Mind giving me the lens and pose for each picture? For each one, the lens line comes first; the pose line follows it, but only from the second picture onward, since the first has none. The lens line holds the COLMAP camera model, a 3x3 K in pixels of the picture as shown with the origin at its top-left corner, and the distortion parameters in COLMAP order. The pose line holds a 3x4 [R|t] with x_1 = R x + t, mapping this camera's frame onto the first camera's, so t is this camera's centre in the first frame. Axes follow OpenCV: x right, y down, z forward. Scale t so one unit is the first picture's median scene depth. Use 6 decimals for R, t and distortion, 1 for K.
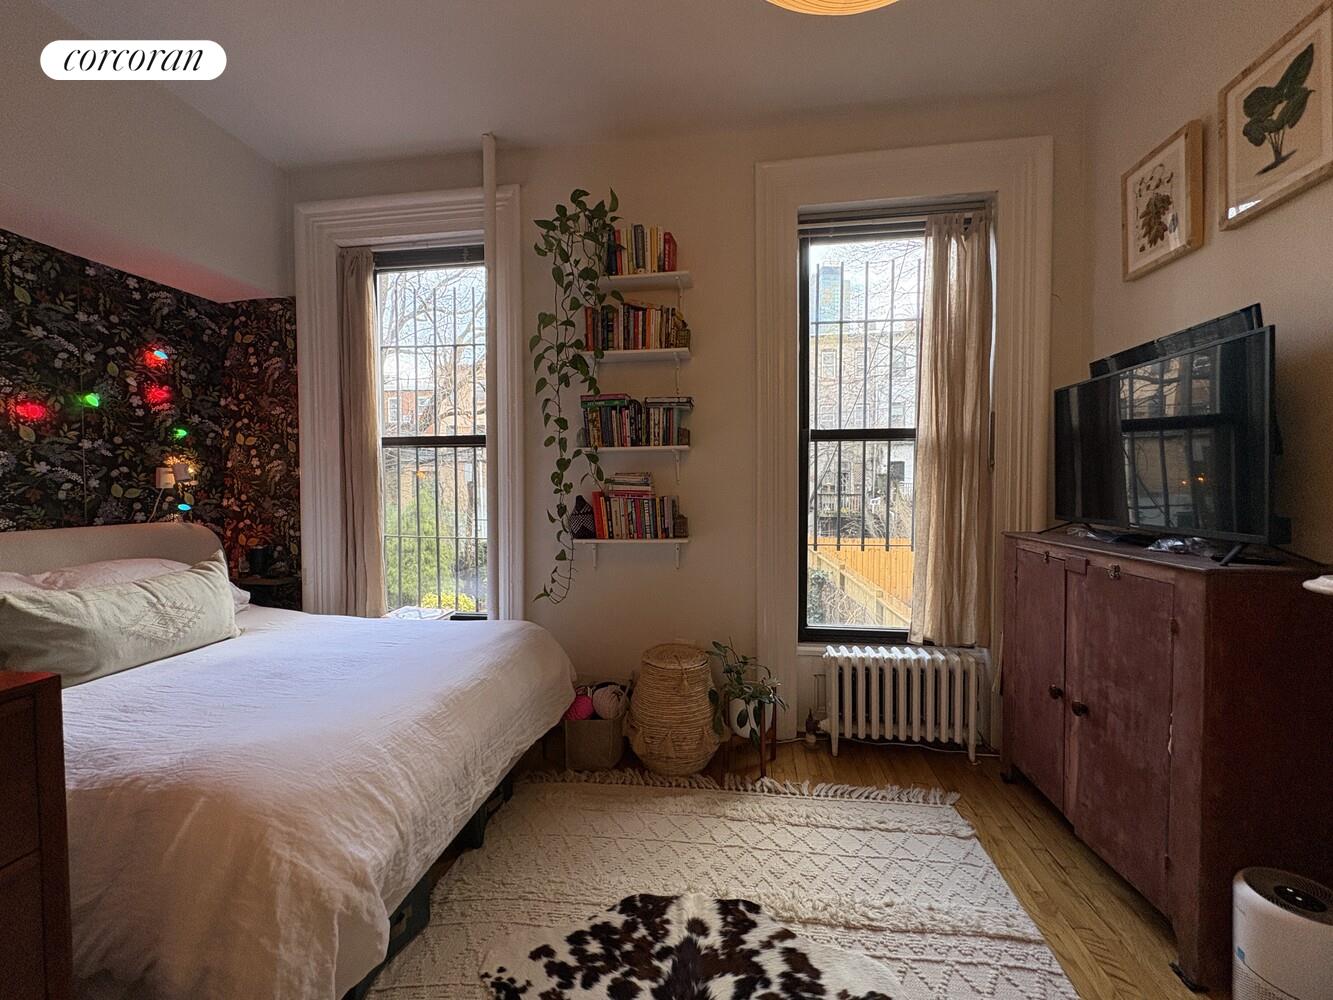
lens RADIAL K [[532.2, 0, 666.3], [0, 532.2, 499.6], [0, 0, 1]] dist [-0.003953, 0.000891]
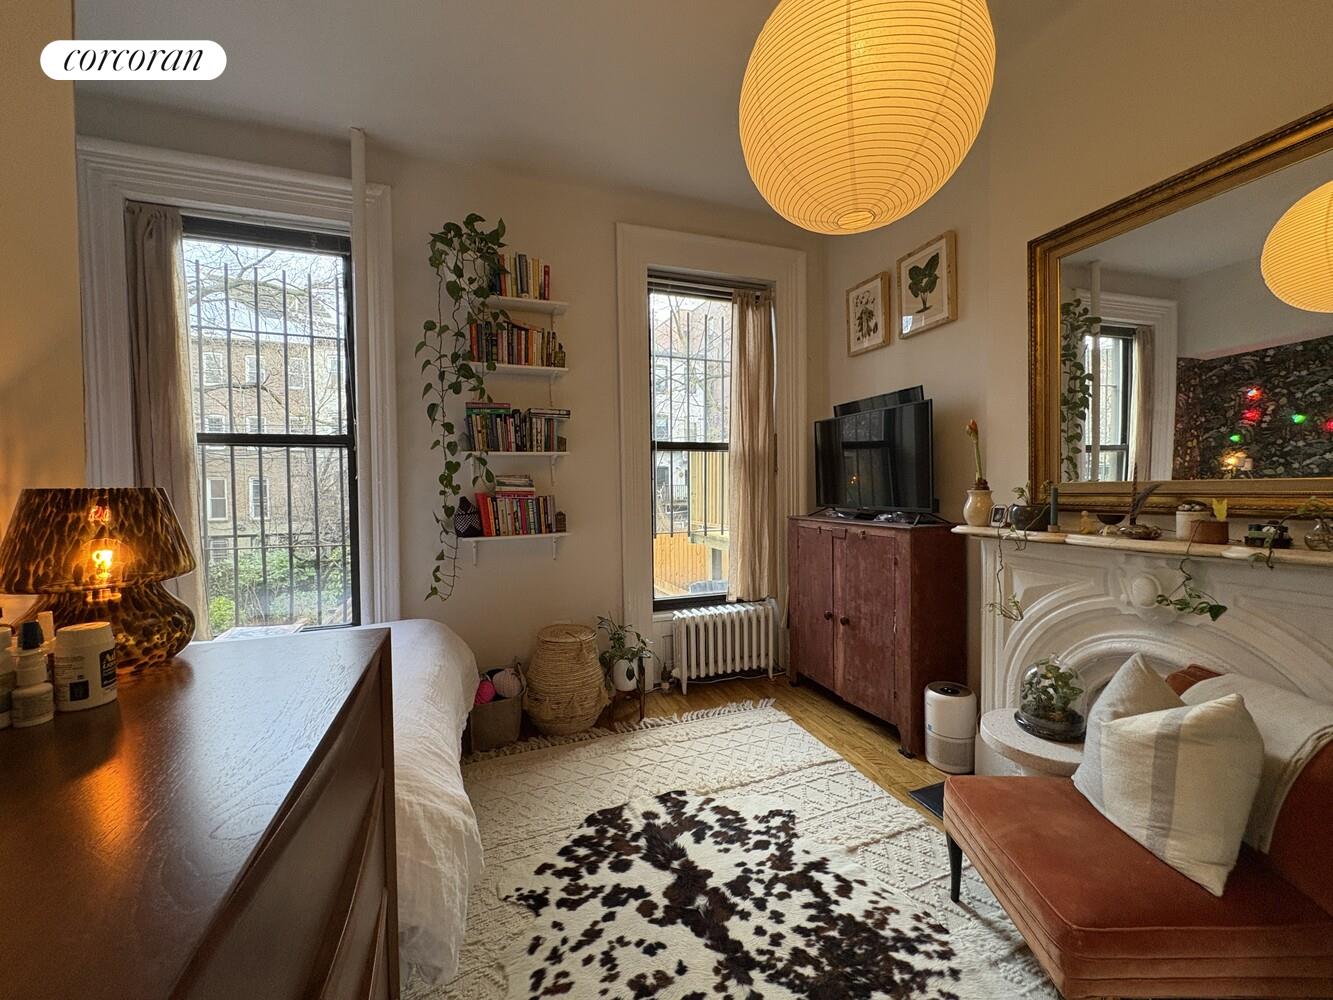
lens RADIAL K [[532.2, 0, 669.1], [0, 532.2, 500.0], [0, 0, 1]] dist [-0.003953, 0.000891]
pose [[0.881530, -0.018824, 0.471753, -0.331833], [0.022221, 0.999752, -0.001630, 0.010625], [-0.471606, 0.011919, 0.881729, -0.134304]]
